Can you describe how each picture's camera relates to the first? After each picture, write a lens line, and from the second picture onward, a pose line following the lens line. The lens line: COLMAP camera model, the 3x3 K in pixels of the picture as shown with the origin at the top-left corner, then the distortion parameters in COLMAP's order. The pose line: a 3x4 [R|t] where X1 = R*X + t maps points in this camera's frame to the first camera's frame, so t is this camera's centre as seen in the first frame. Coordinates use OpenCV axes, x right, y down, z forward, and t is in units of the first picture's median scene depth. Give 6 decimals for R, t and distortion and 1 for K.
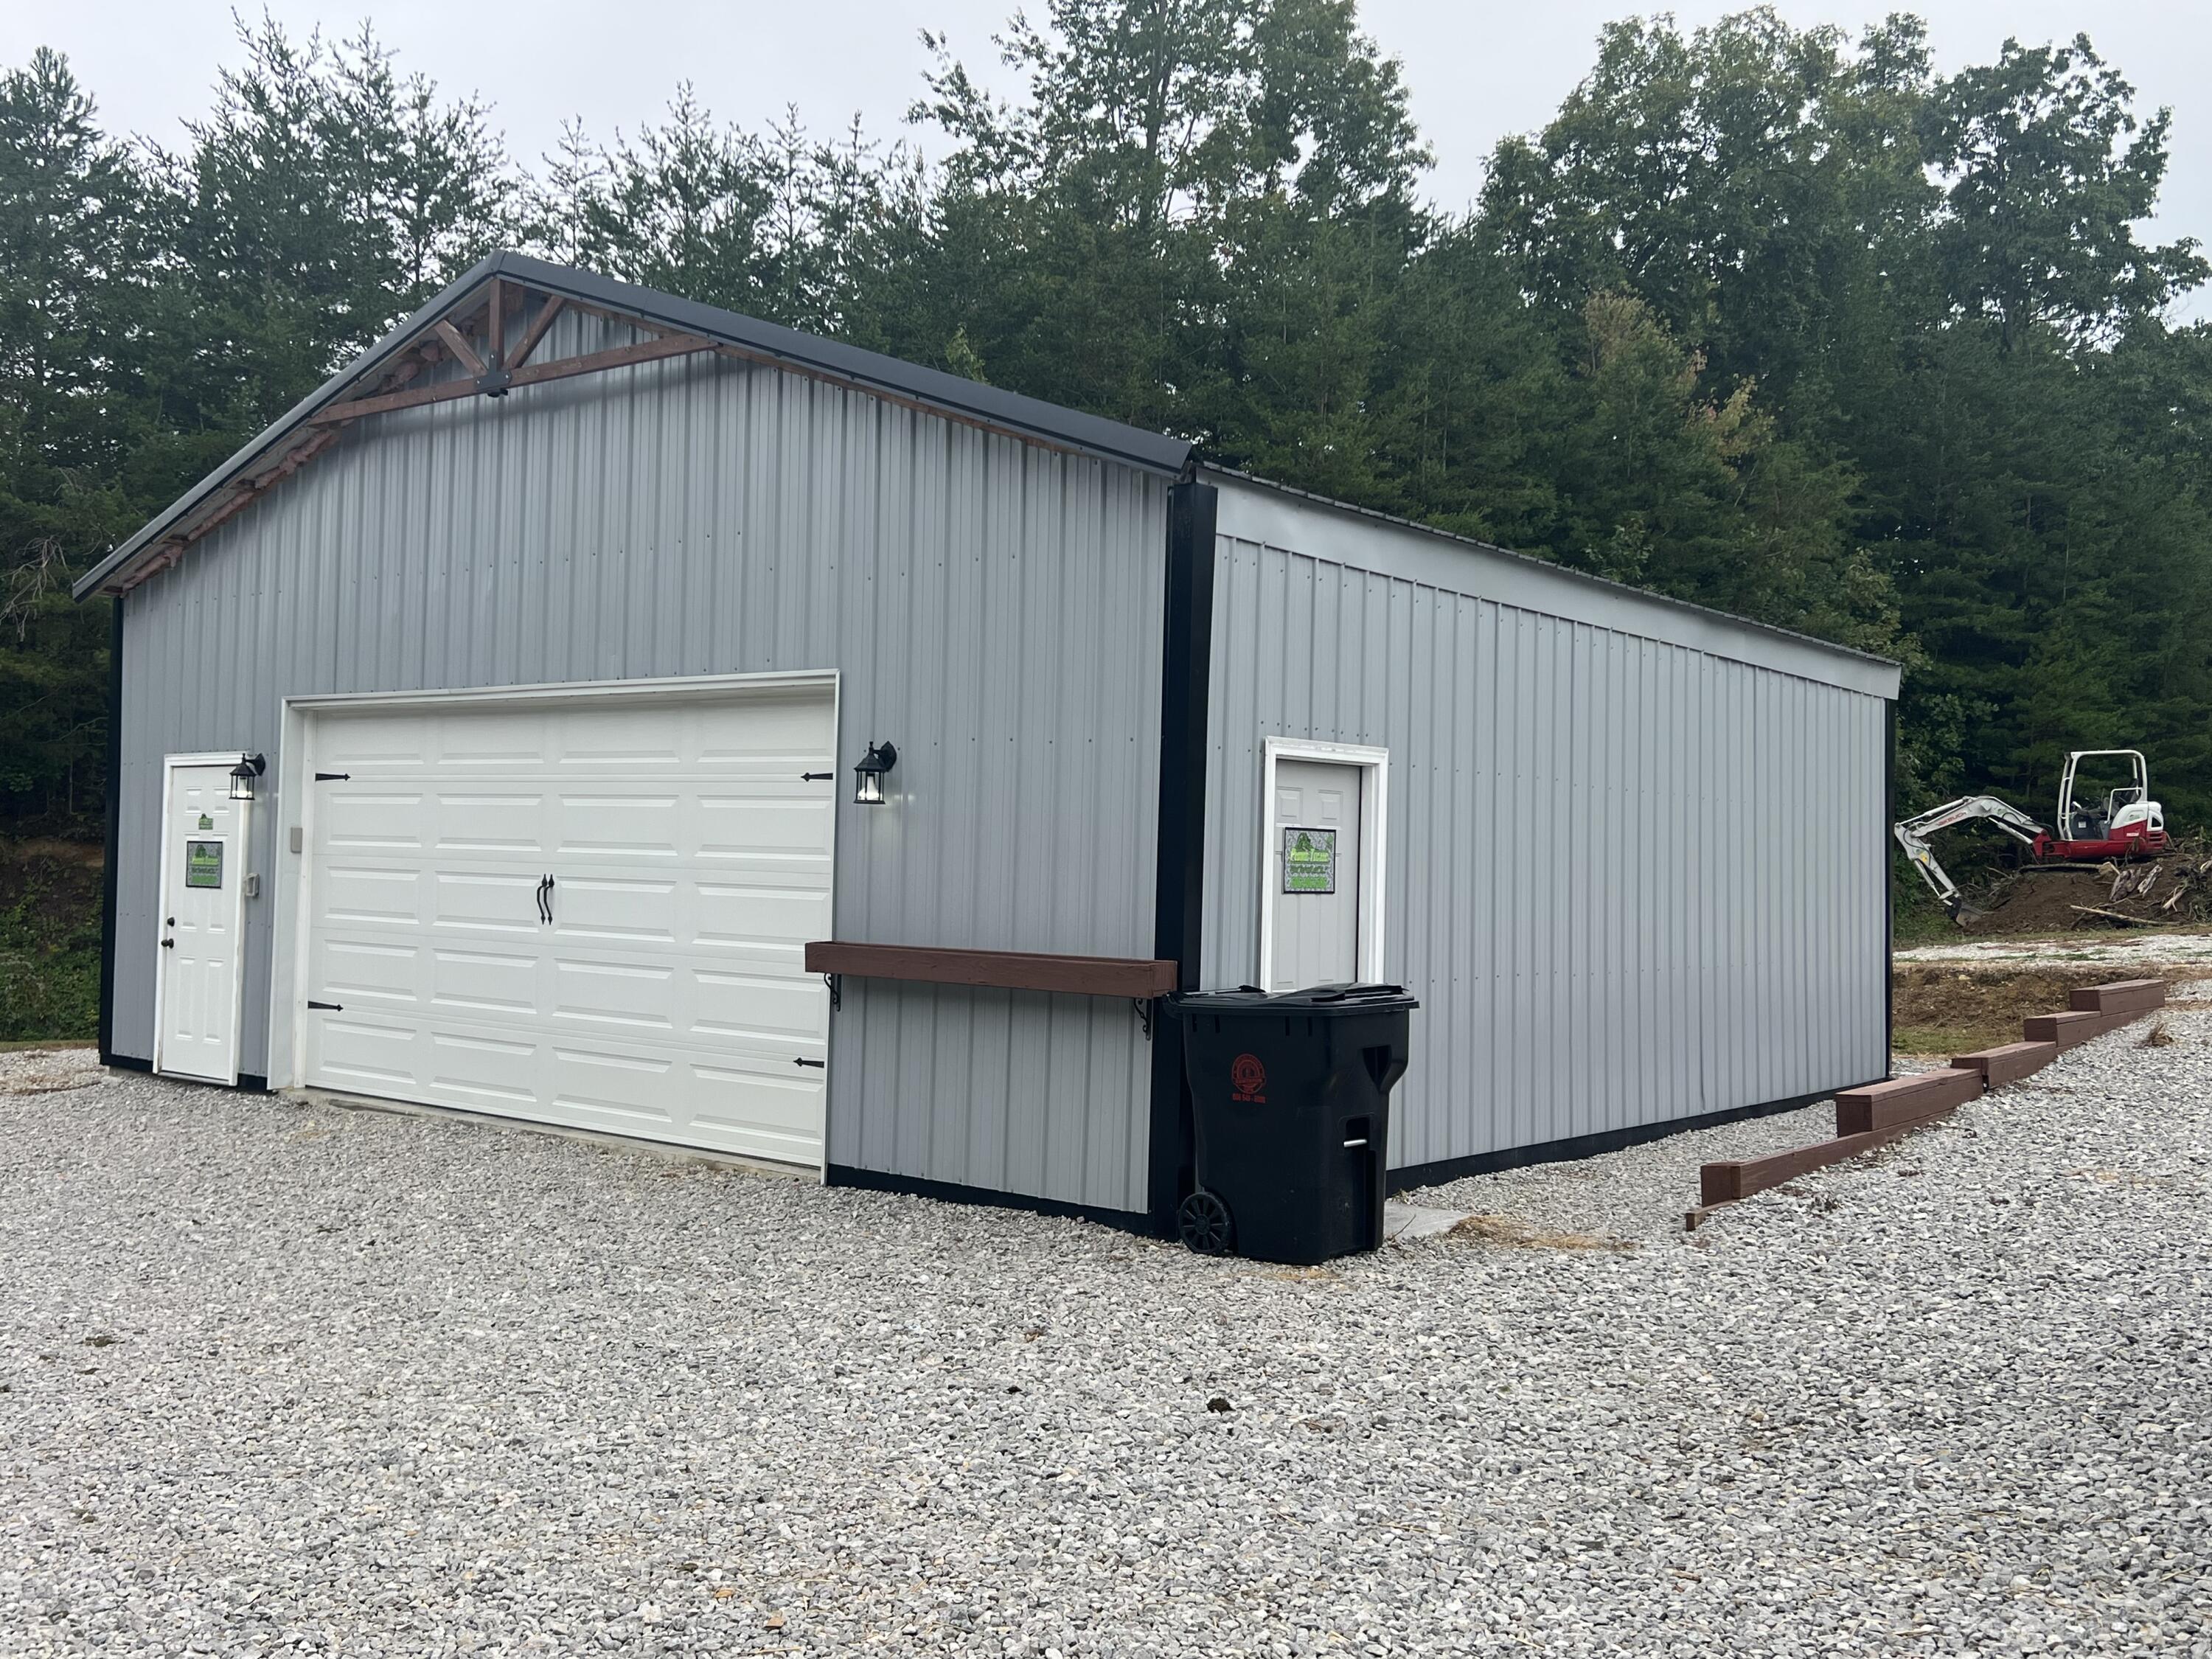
lens RADIAL K [[2058.4, 0, 1108.4], [0, 2058.4, 841.9], [0, 0, 1]] dist [0.079035, 0.000000]
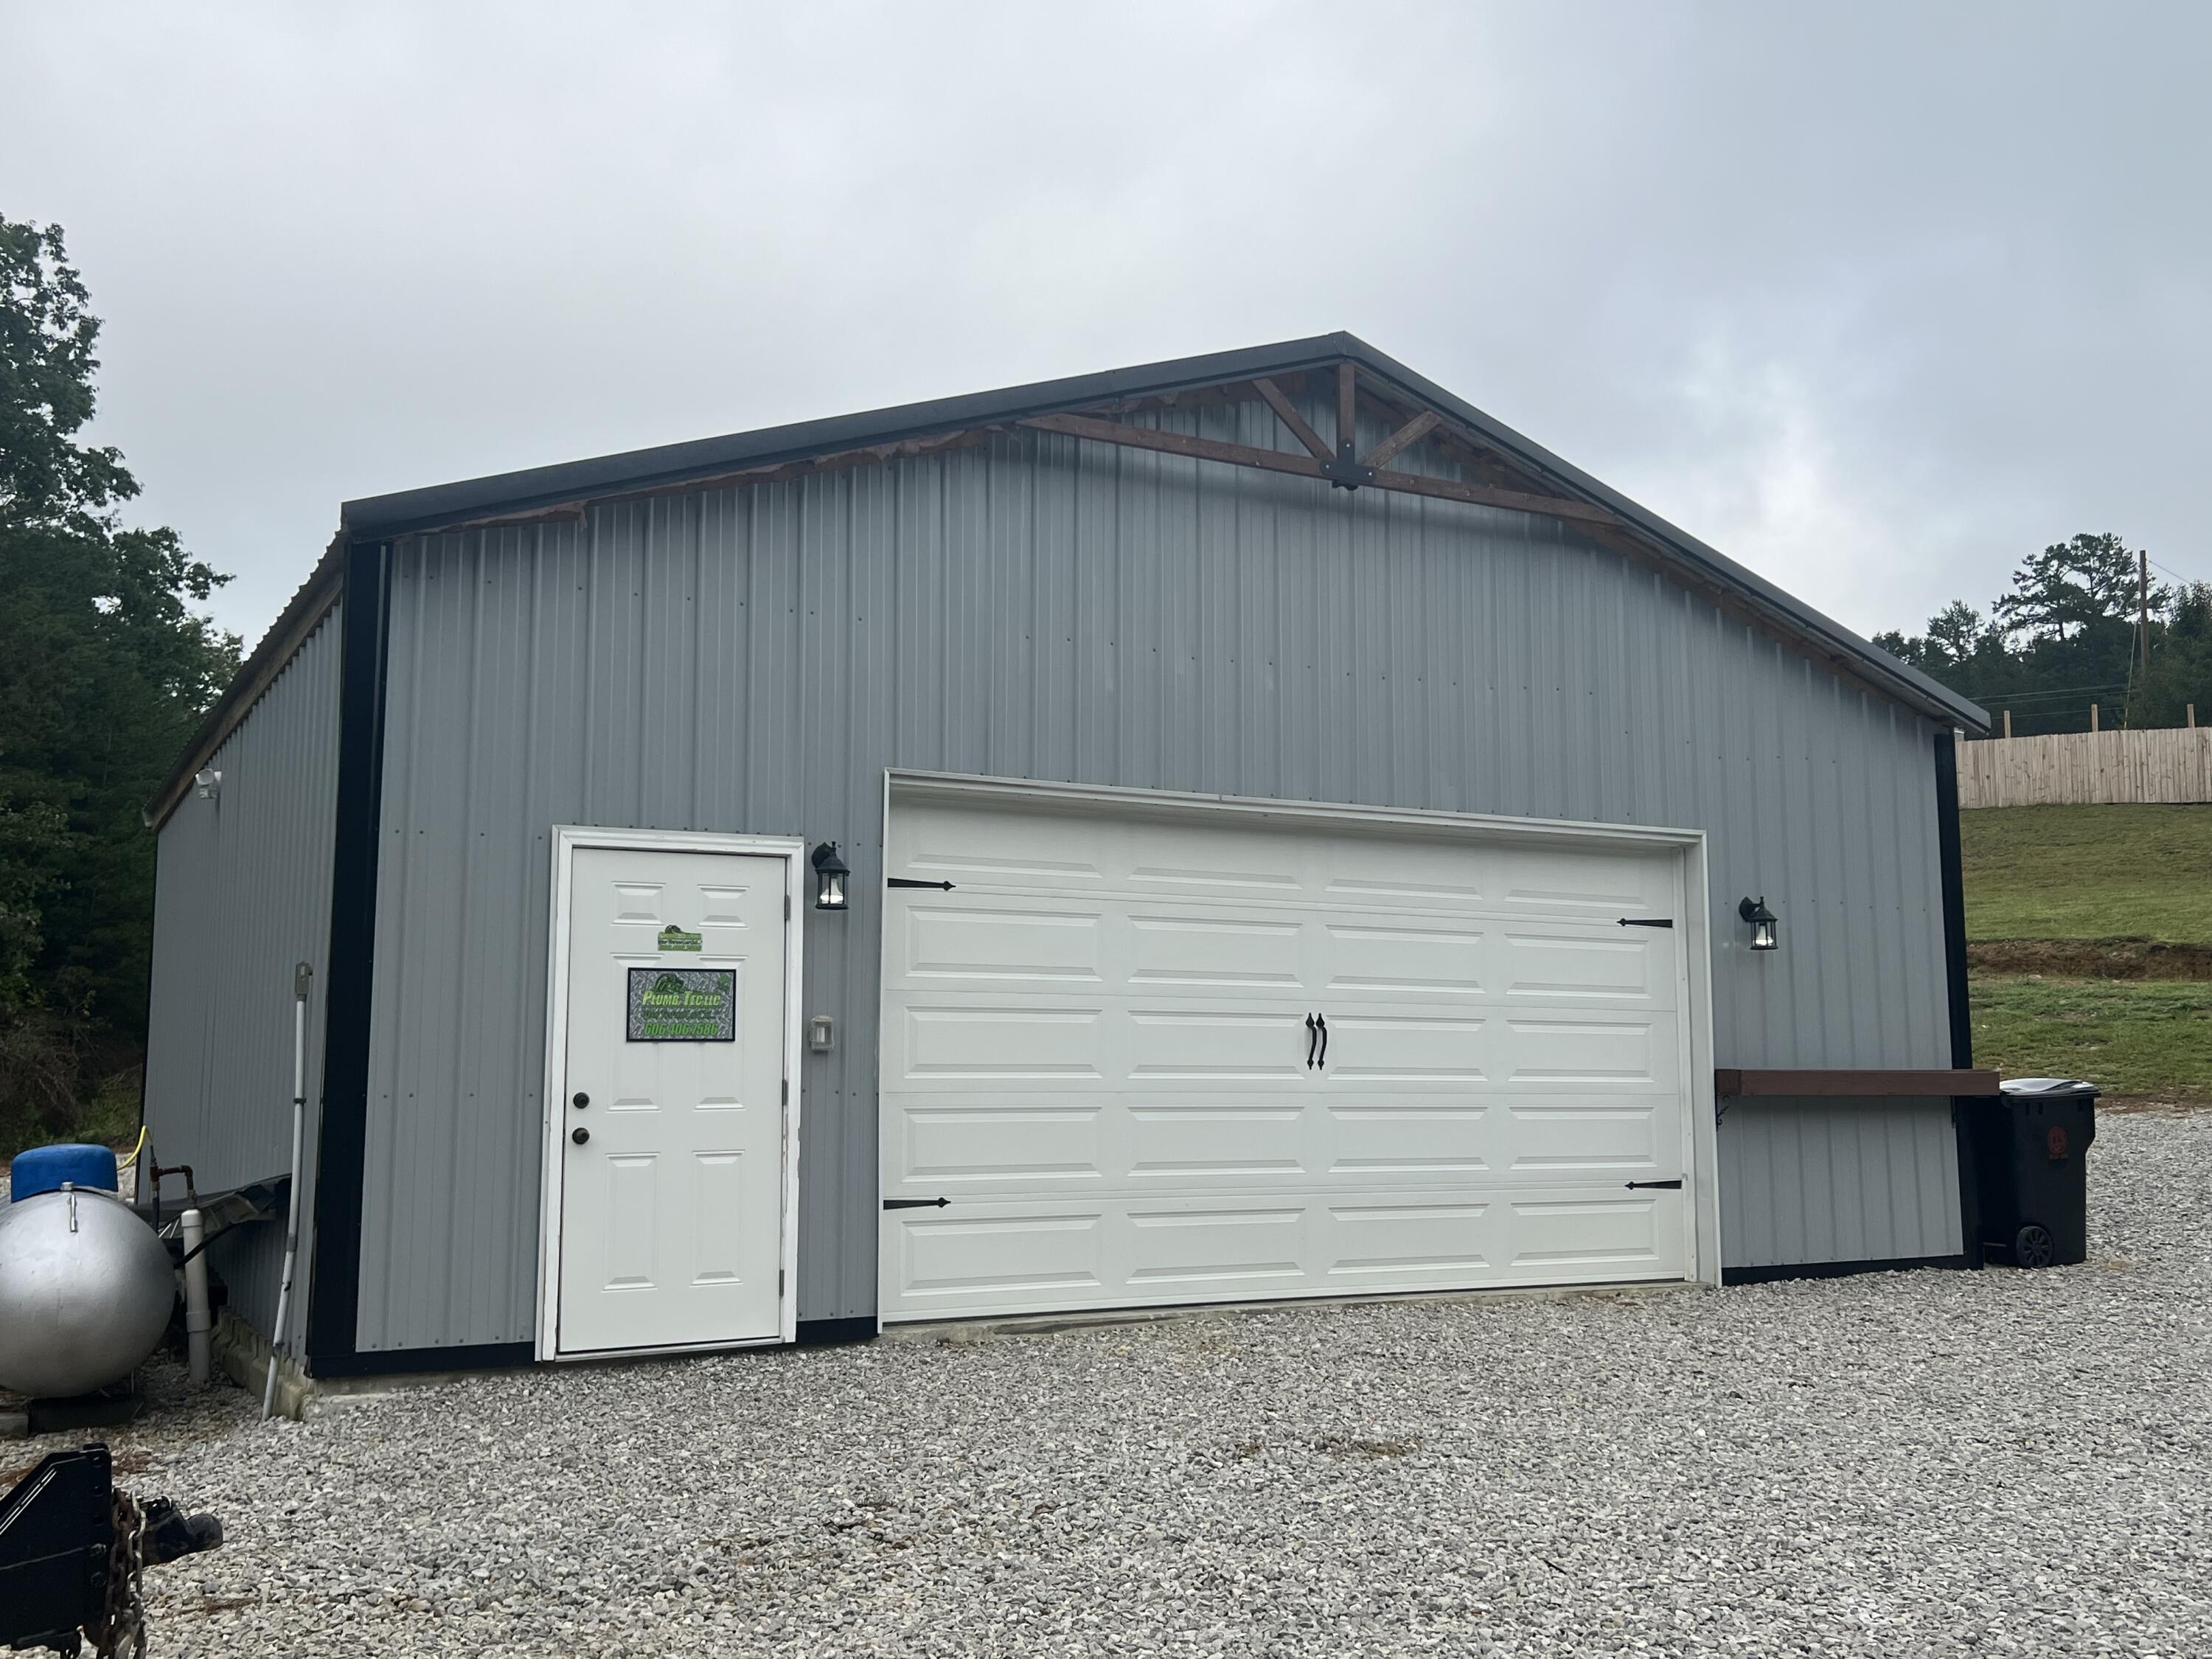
lens RADIAL K [[2058.4, 0, 1102.3], [0, 2058.4, 820.6], [0, 0, 1]] dist [0.079035, 0.000000]
pose [[0.374713, 0.091579, 0.922607, -1.022848], [0.003800, 0.994950, -0.100303, 0.019462], [-0.927133, 0.041090, 0.372472, 0.674813]]
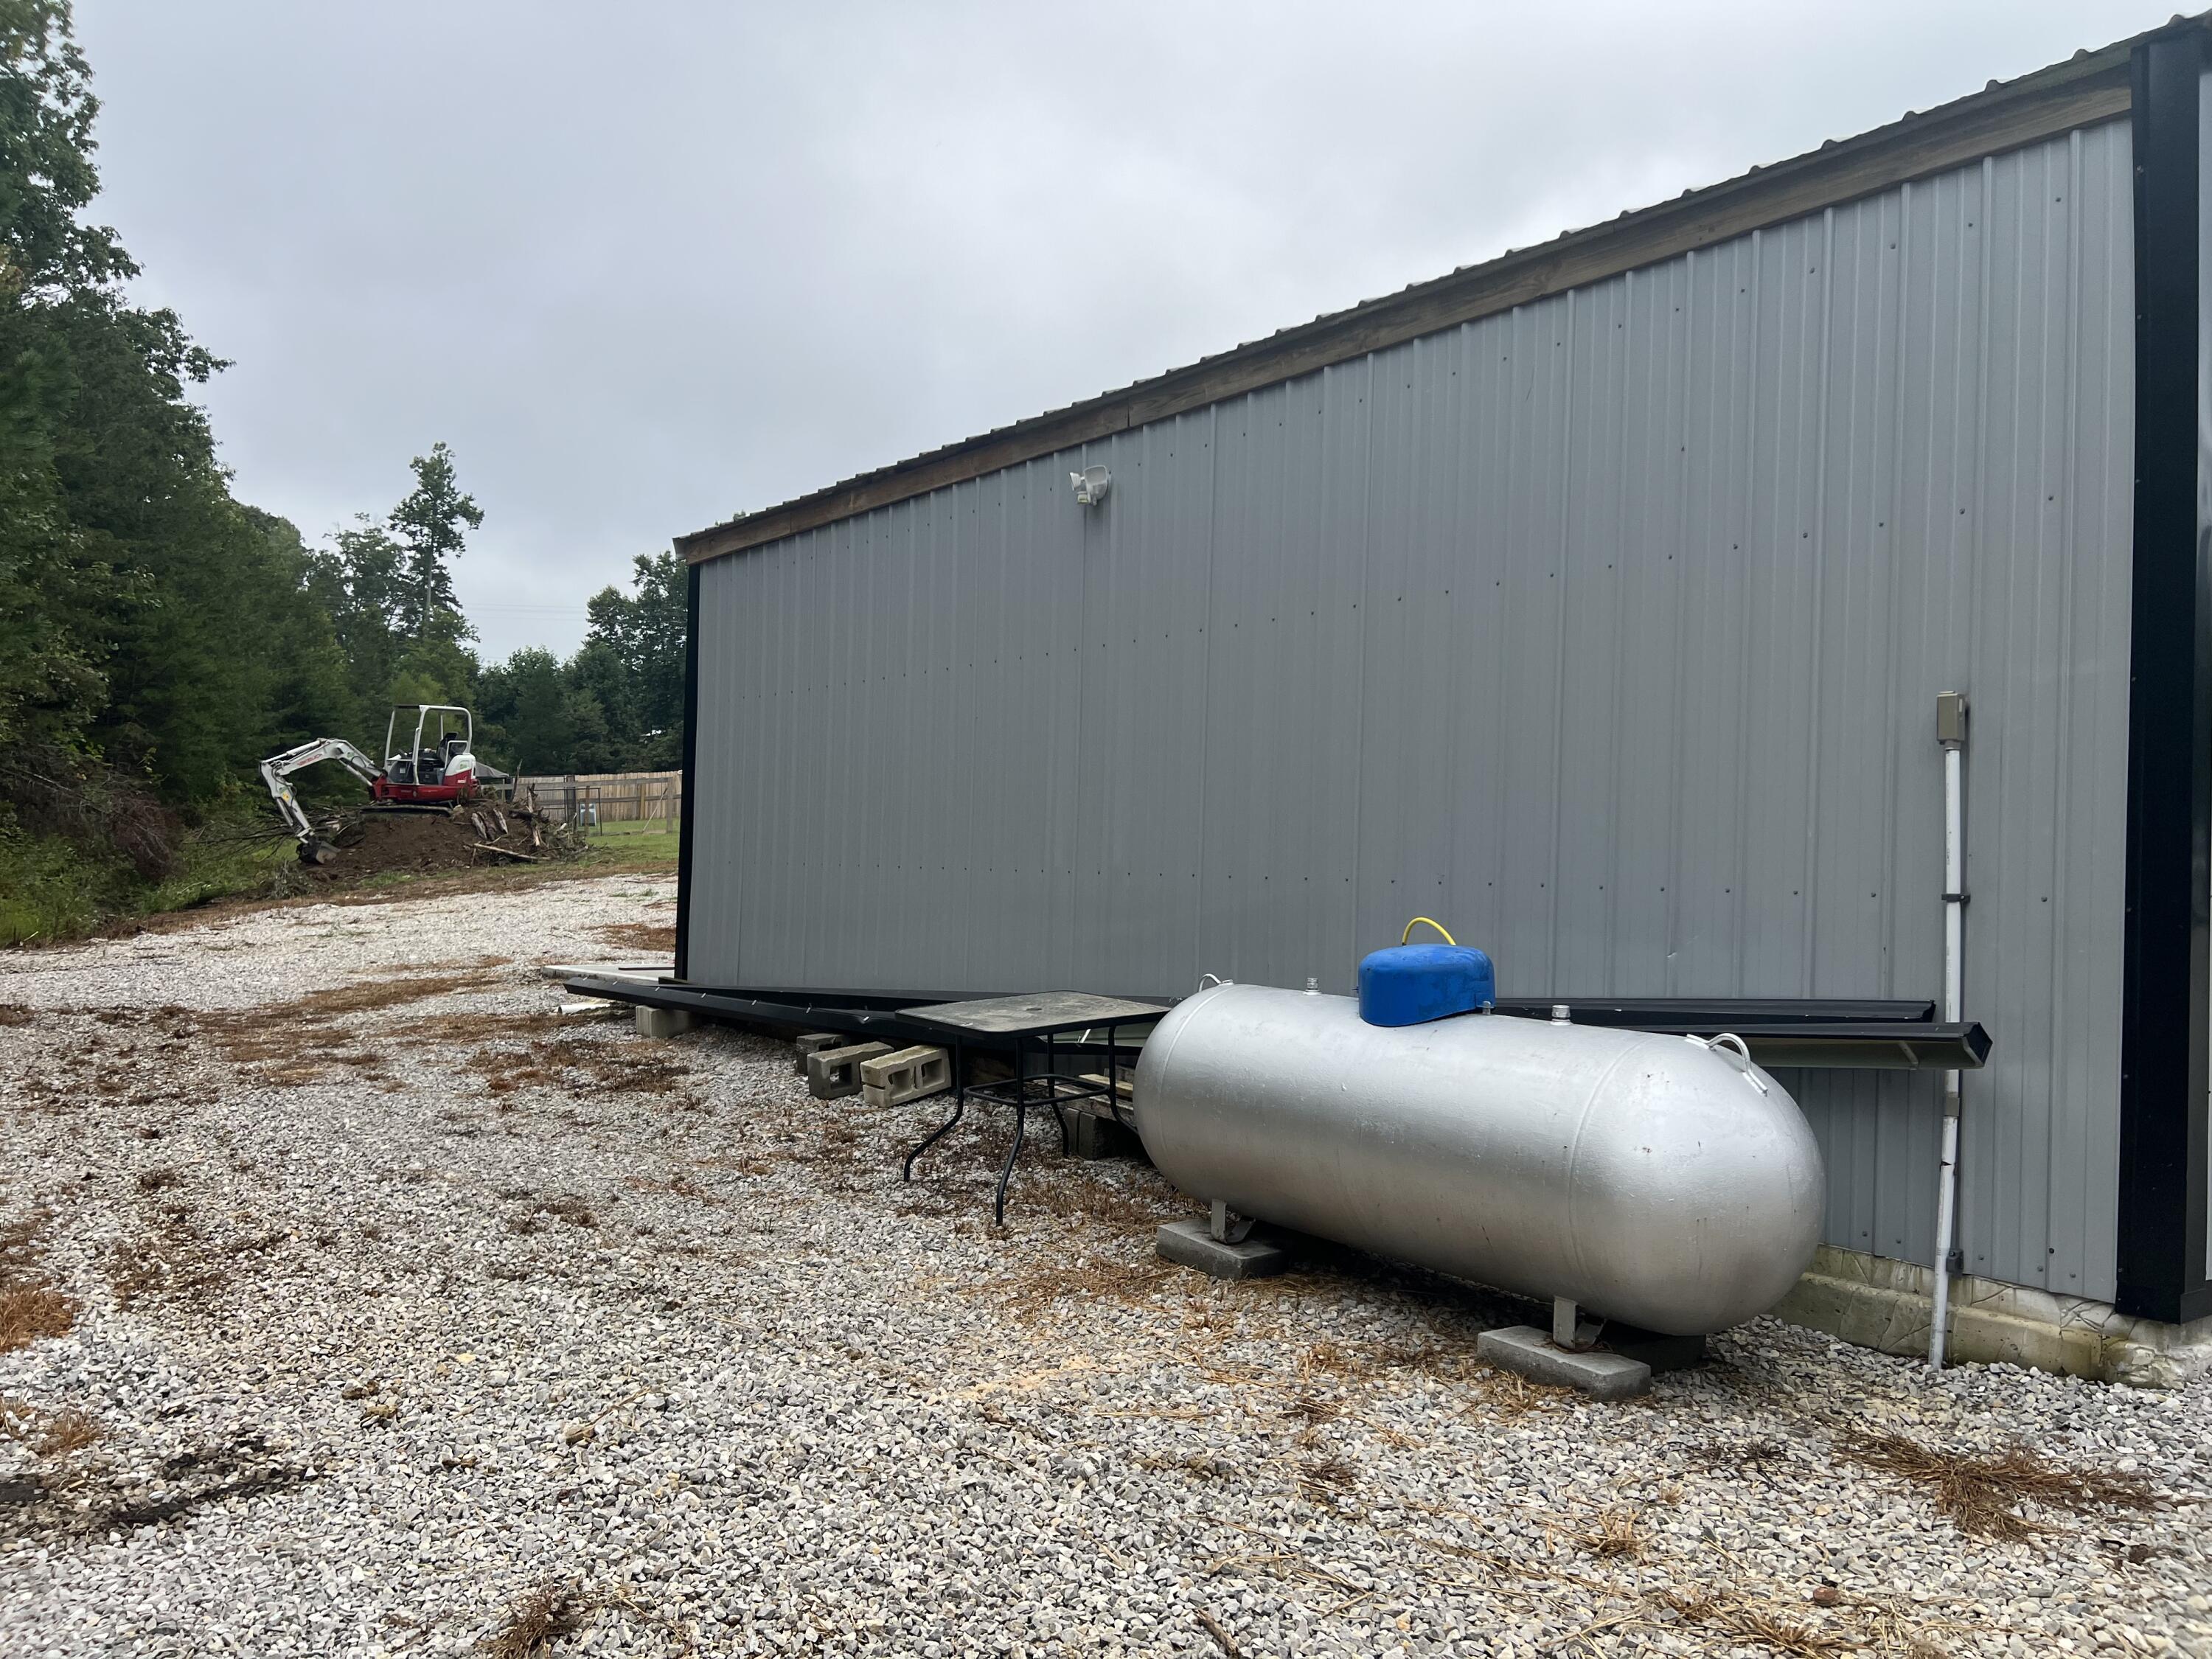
lens RADIAL K [[1675.6, 0, 1114.5], [0, 1675.6, 821.1], [0, 0, 1]] dist [0.045978, -0.044425]
pose [[0.223570, 0.012062, 0.974613, -0.904480], [-0.031935, 0.999477, -0.005044, 0.030412], [-0.974165, -0.029997, 0.223839, 1.193911]]
